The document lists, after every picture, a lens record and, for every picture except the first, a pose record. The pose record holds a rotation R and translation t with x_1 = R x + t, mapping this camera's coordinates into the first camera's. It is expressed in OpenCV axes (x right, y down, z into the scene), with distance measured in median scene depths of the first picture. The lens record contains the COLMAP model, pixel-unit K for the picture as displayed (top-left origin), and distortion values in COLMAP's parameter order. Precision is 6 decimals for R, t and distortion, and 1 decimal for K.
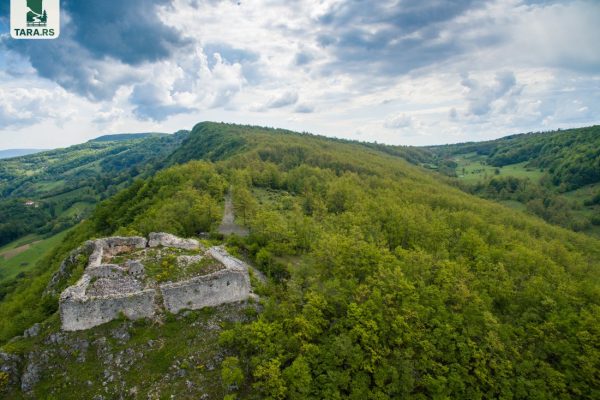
lens RADIAL K [[301.1, 0, 300.2], [0, 301.1, 200.4], [0, 0, 1]] dist [-0.003215, 0.000854]
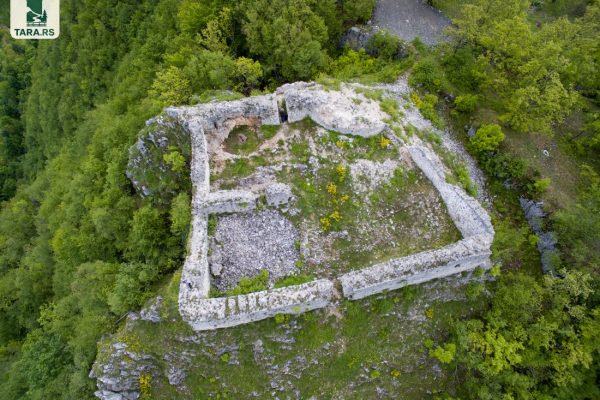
lens RADIAL K [[301.1, 0, 298.6], [0, 301.1, 200.3], [0, 0, 1]] dist [-0.003215, 0.000854]
pose [[0.970049, 0.213861, -0.115187, -0.462659], [-0.038767, 0.604423, 0.795720, -0.175771], [0.239796, -0.767422, 0.594610, 0.714408]]
